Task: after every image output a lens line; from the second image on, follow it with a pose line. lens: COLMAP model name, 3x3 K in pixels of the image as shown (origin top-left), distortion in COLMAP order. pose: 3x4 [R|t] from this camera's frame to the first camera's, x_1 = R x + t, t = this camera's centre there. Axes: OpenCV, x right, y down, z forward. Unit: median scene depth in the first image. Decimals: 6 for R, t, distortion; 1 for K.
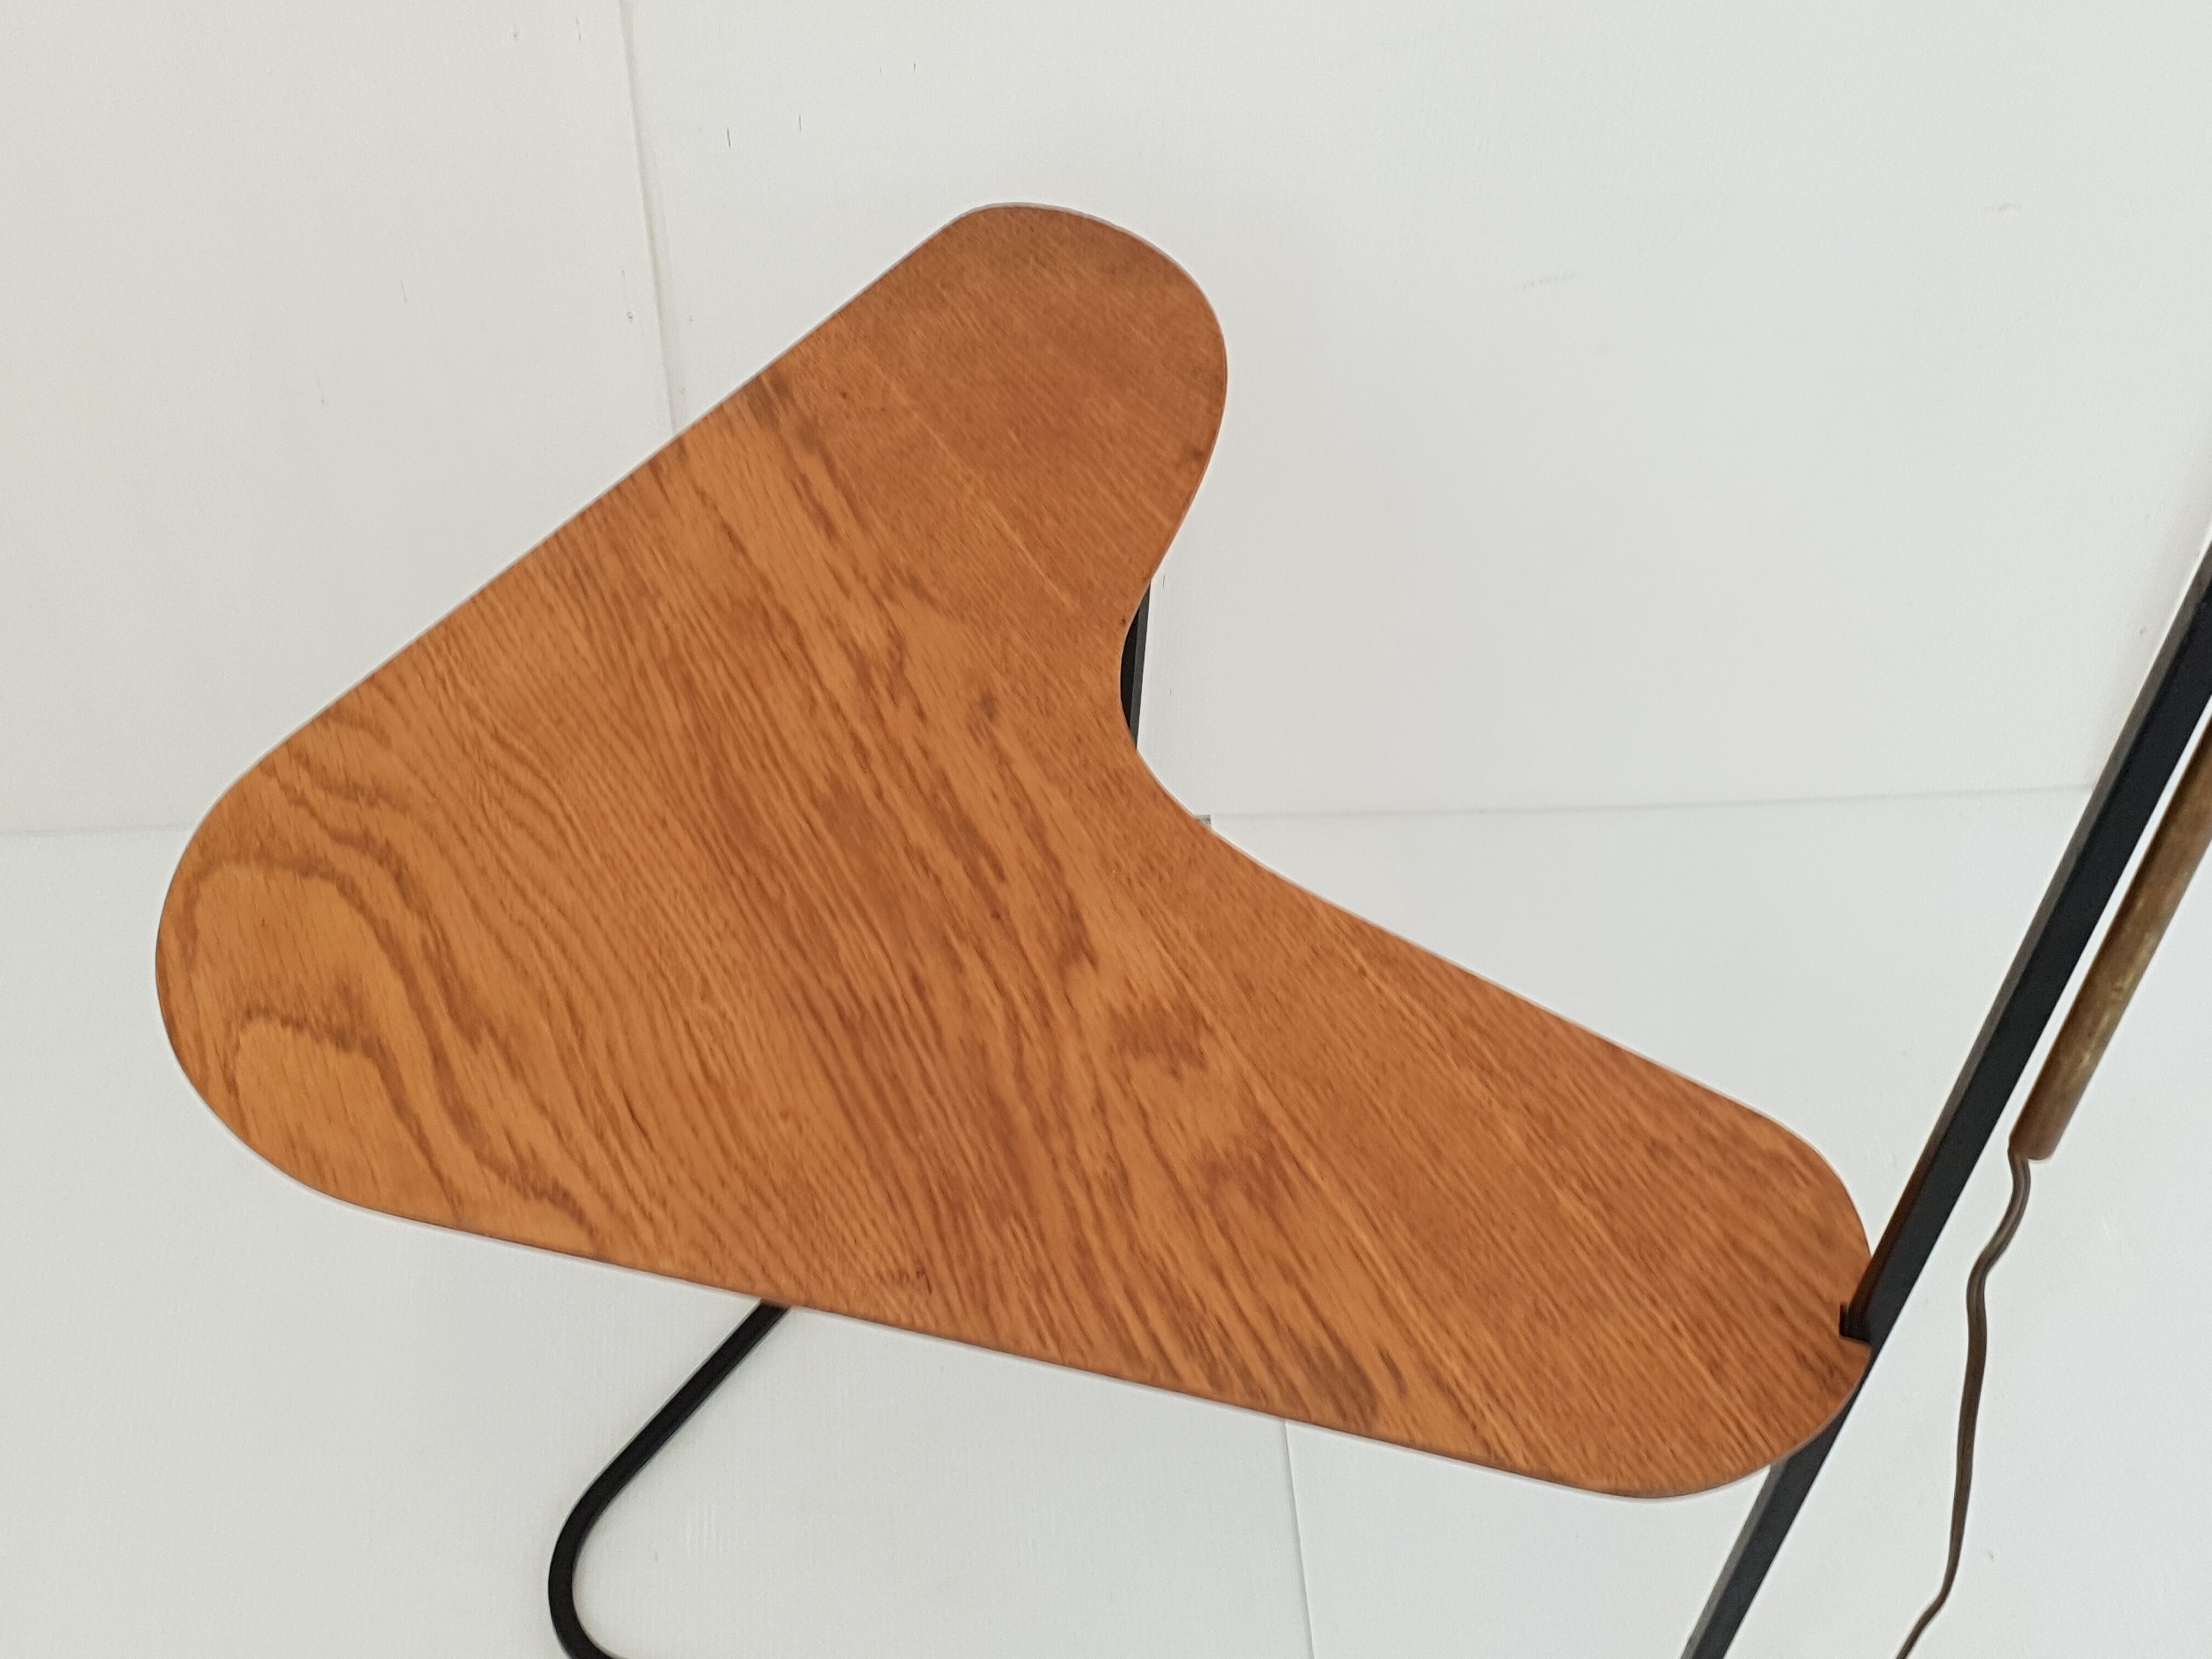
lens RADIAL K [[2670.2, 0, 1101.6], [0, 2670.2, 824.0], [0, 0, 1]] dist [0.131425, 0.000000]
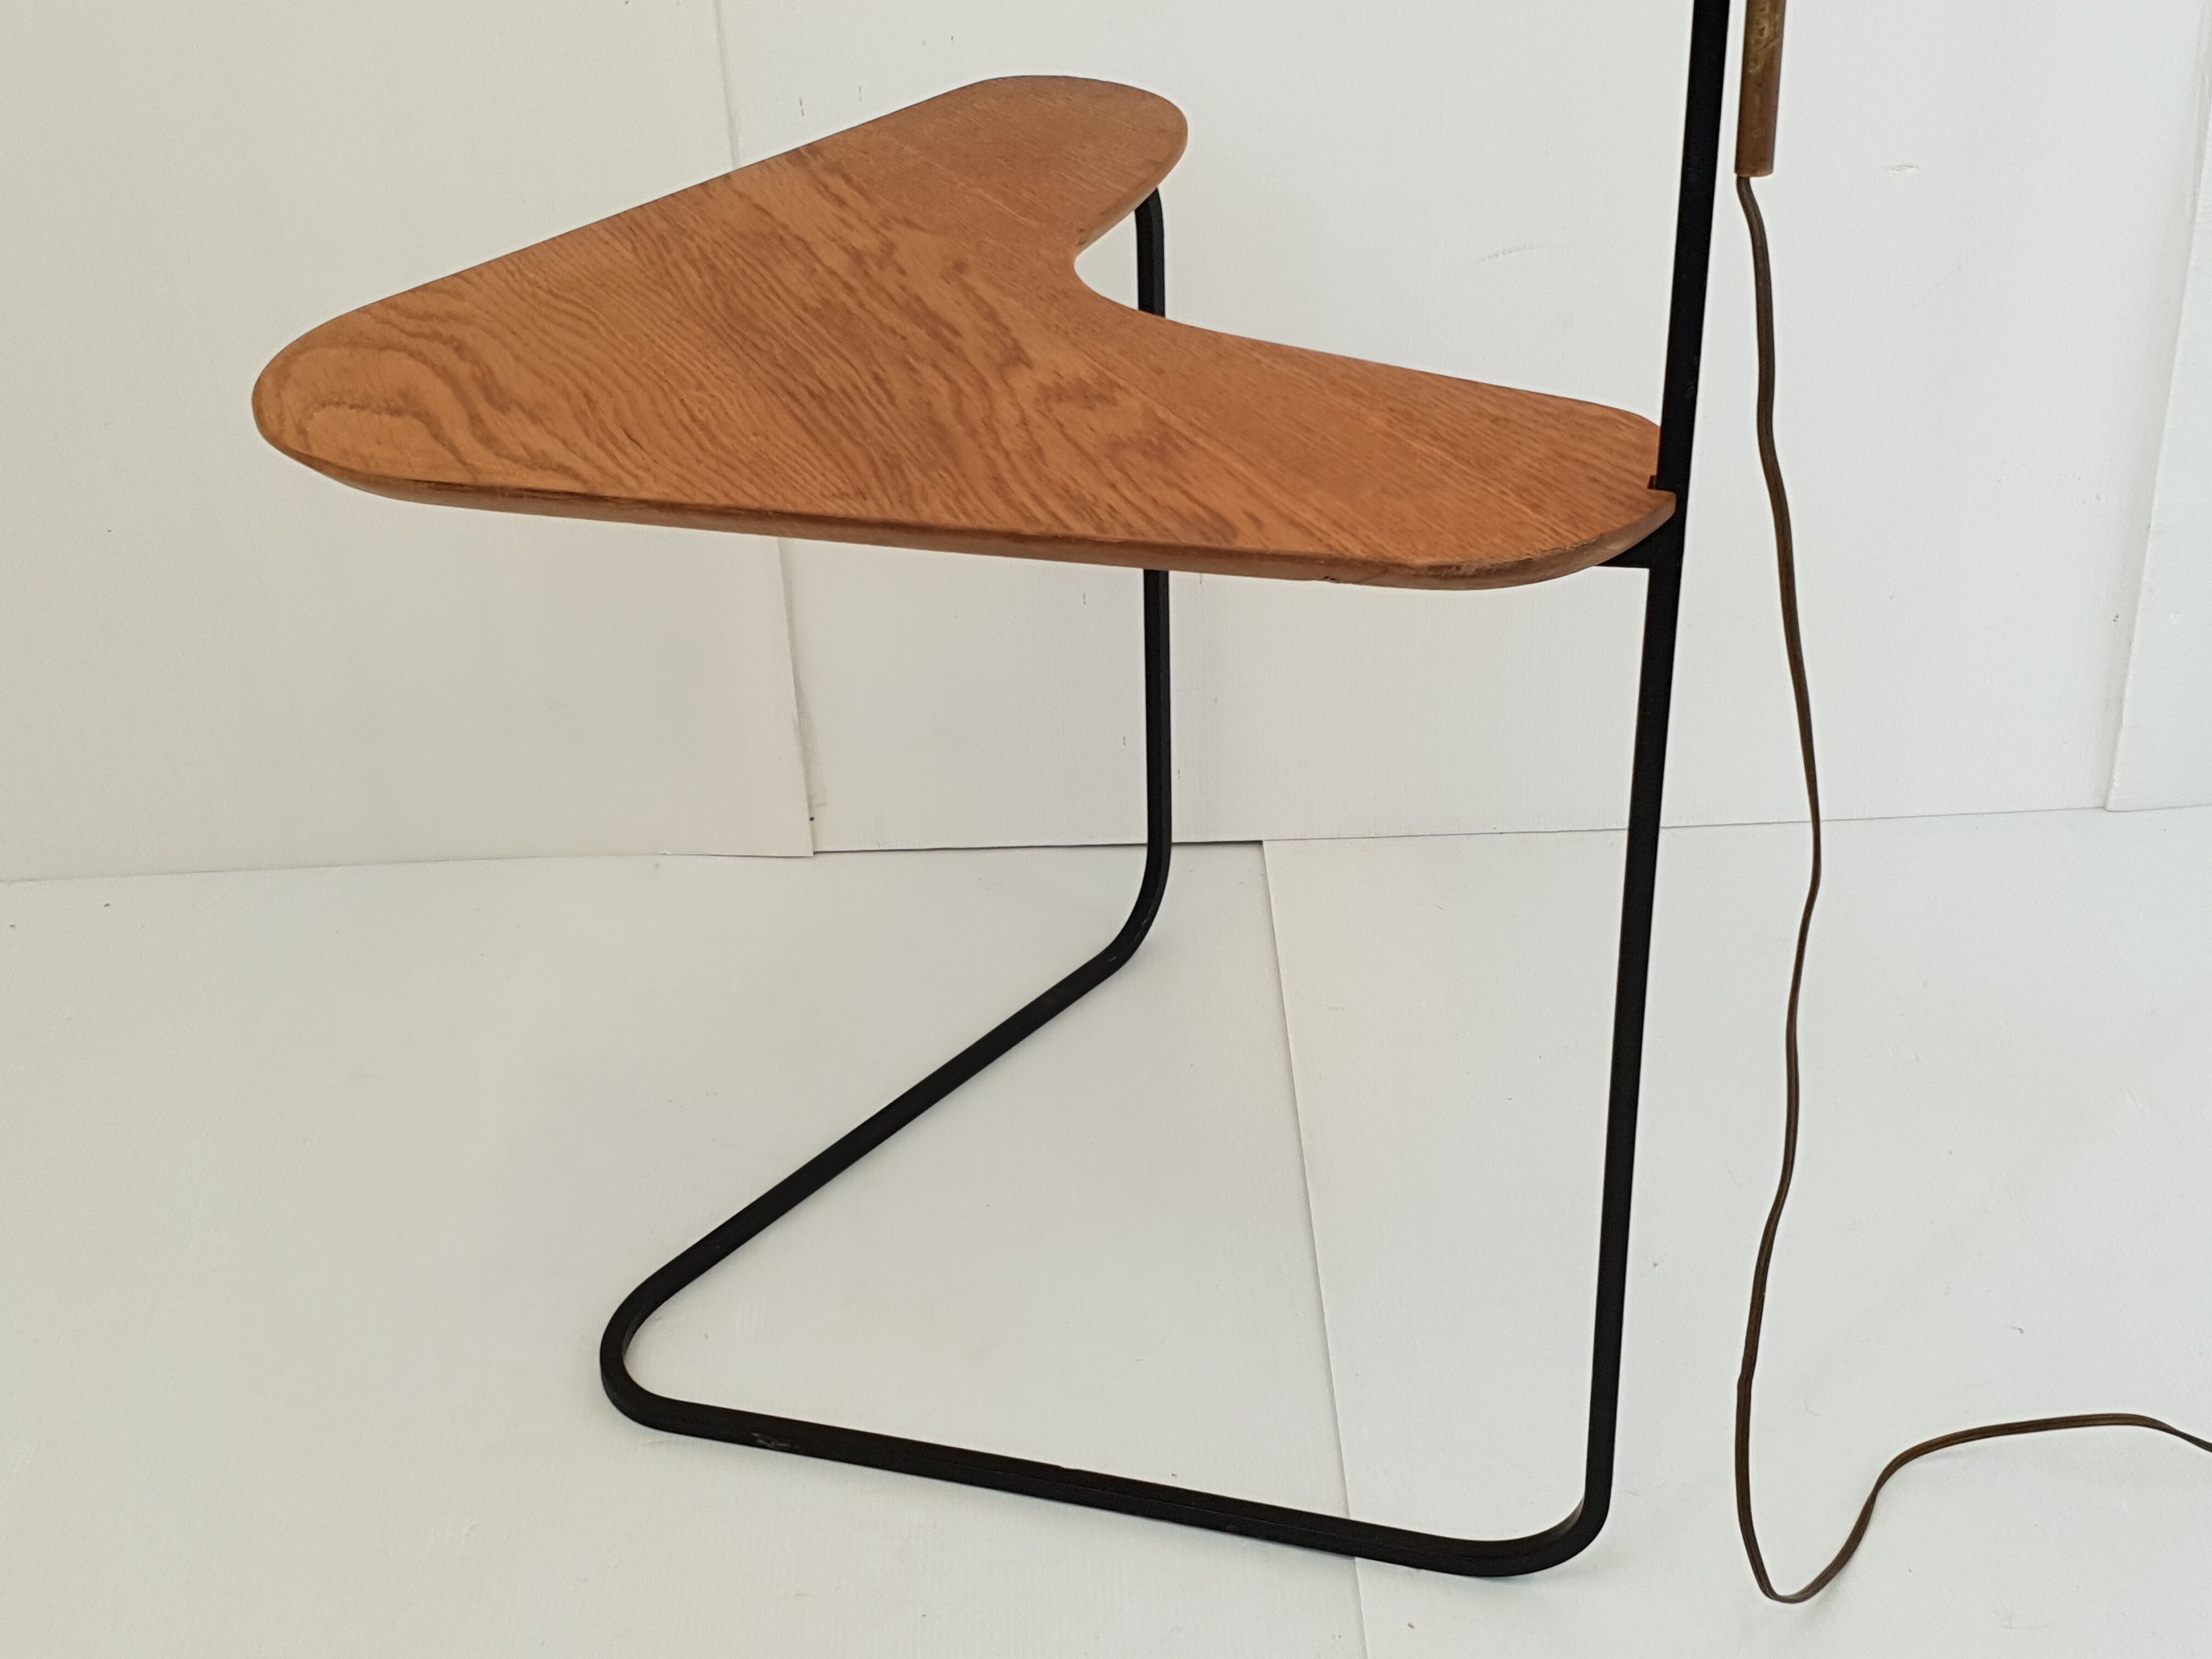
lens RADIAL K [[2670.2, 0, 1086.0], [0, 2670.2, 818.2], [0, 0, 1]] dist [0.131425, 0.000000]
pose [[0.996474, -0.026575, -0.079586, 0.111541], [0.000515, 0.950440, -0.310909, 0.613717], [0.083904, 0.309772, 0.947102, -0.050824]]
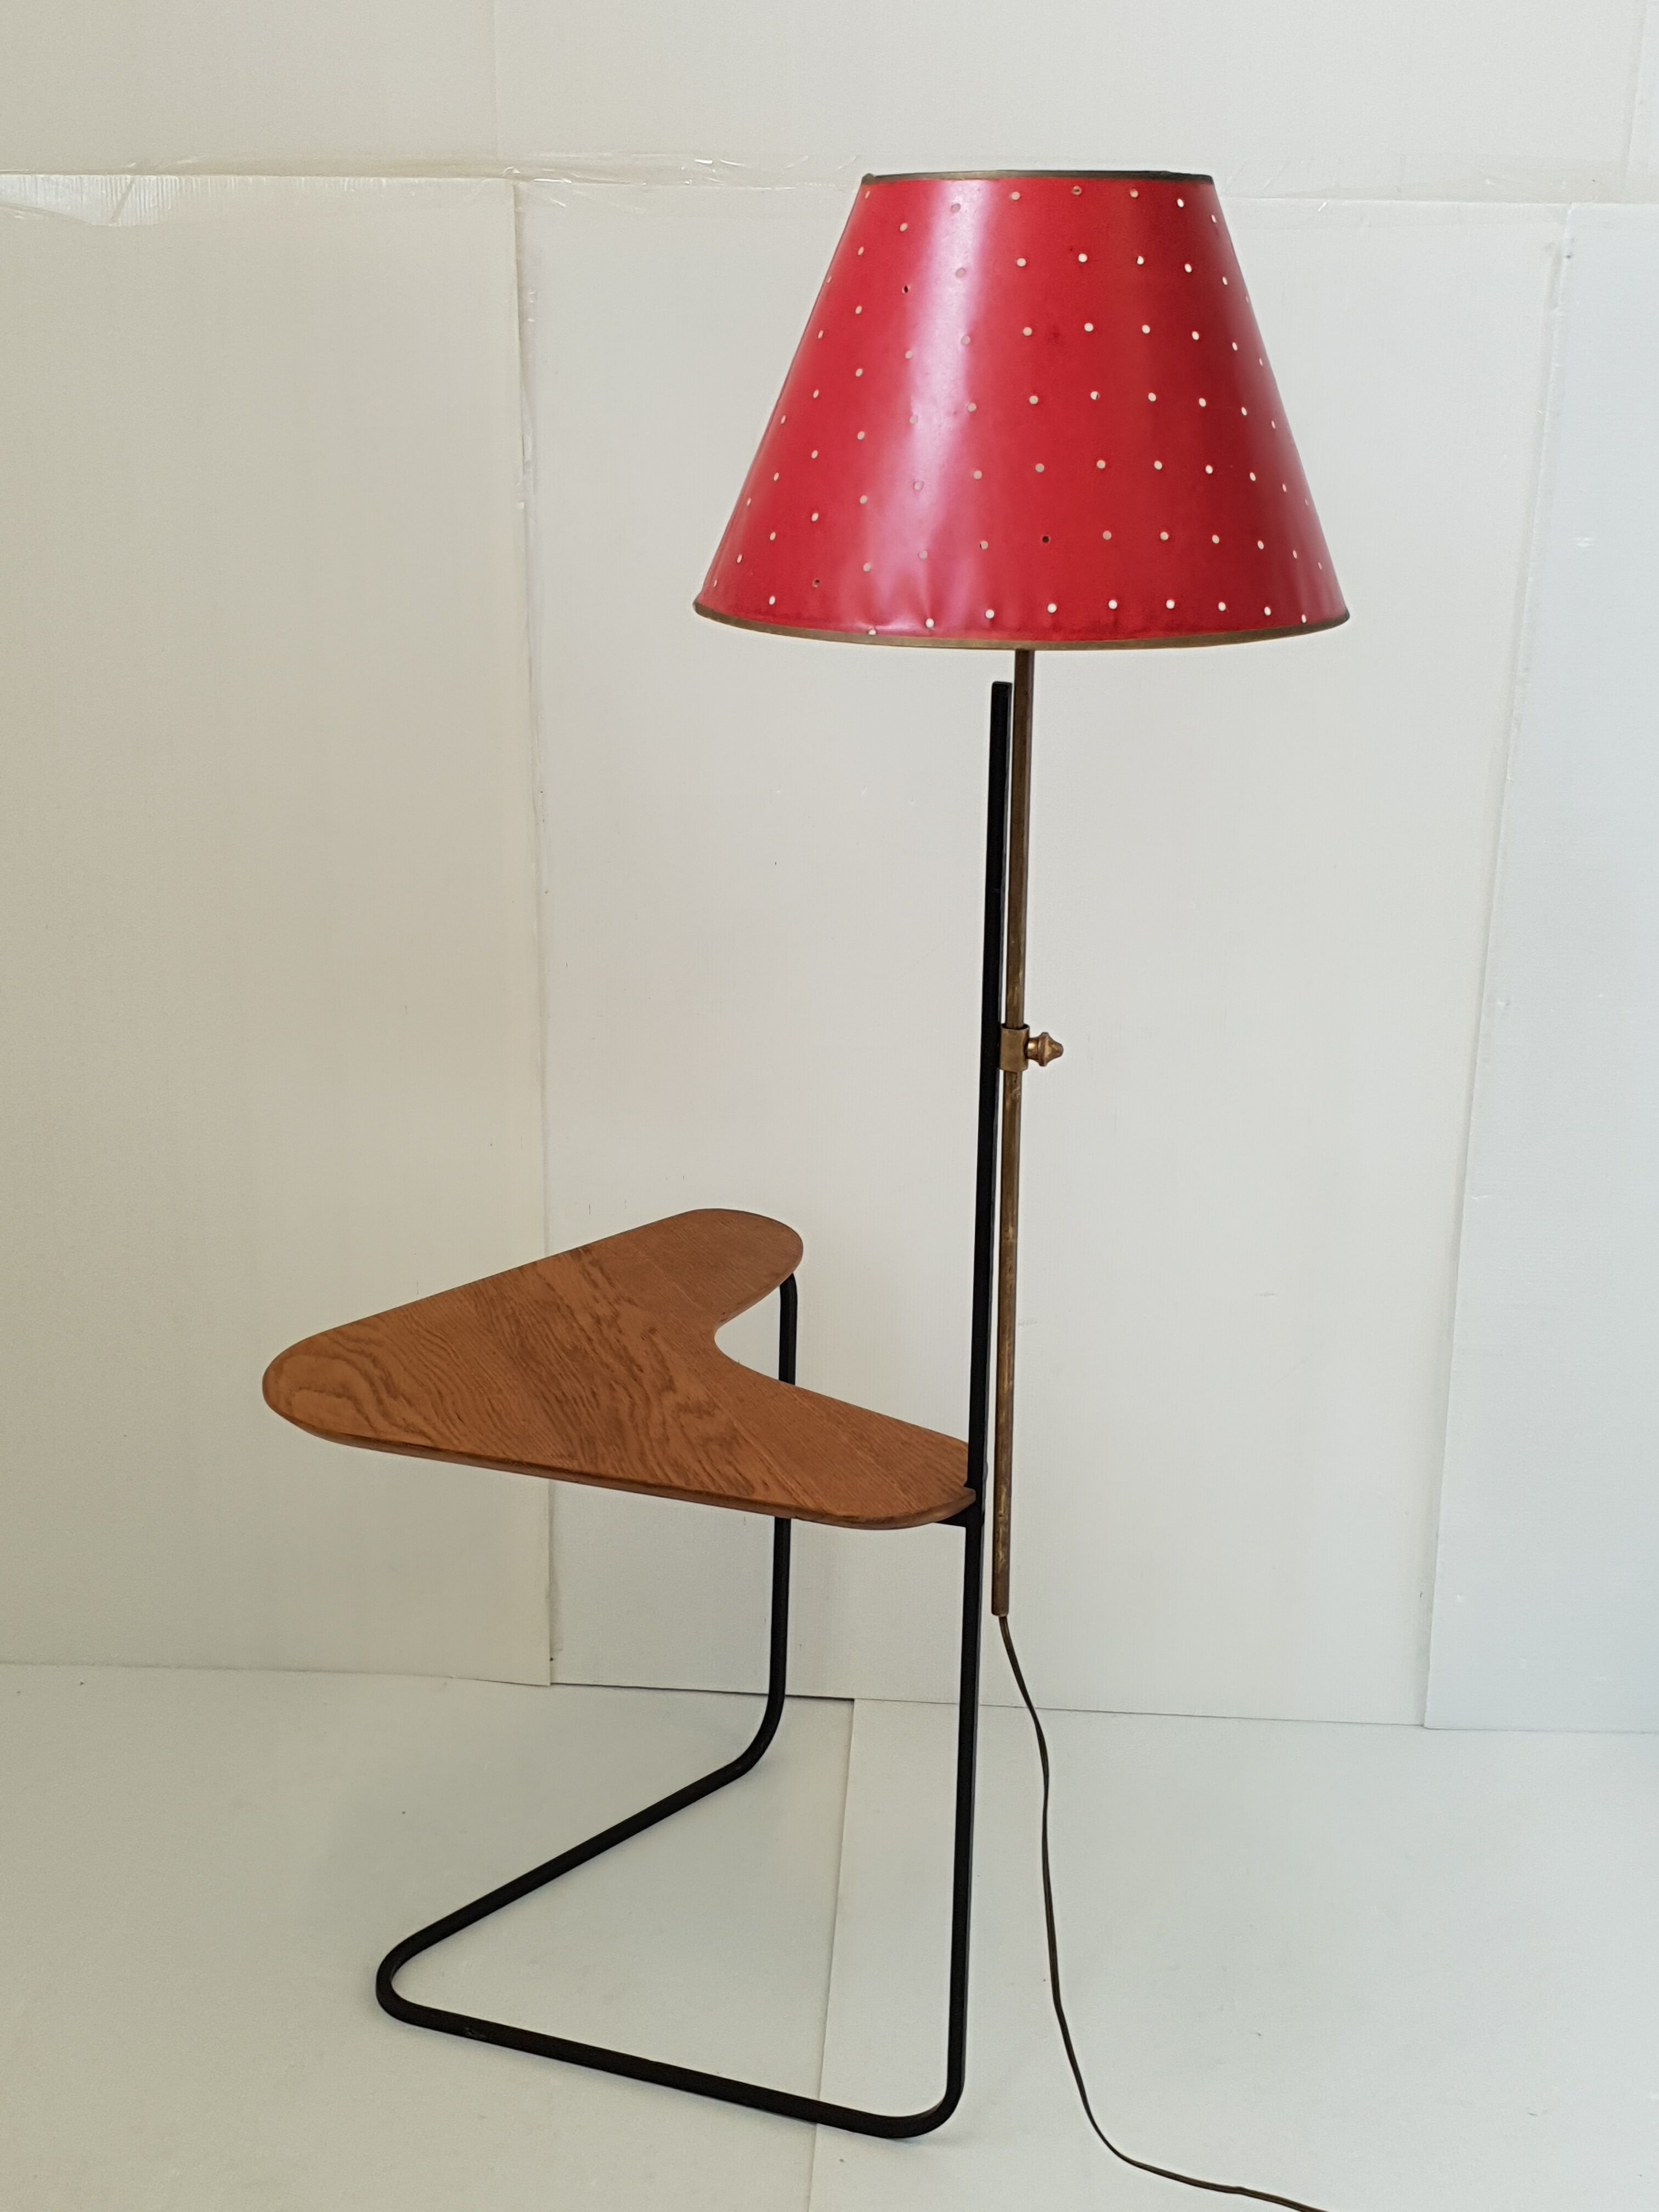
lens RADIAL K [[2670.2, 0, 829.8], [0, 2670.2, 1085.0], [0, 0, 1]] dist [0.131425, 0.000000]
pose [[0.993228, 0.023235, -0.113837, 0.372789], [-0.080785, 0.842297, -0.532926, 1.013865], [0.083502, 0.538513, 0.838469, -0.982250]]
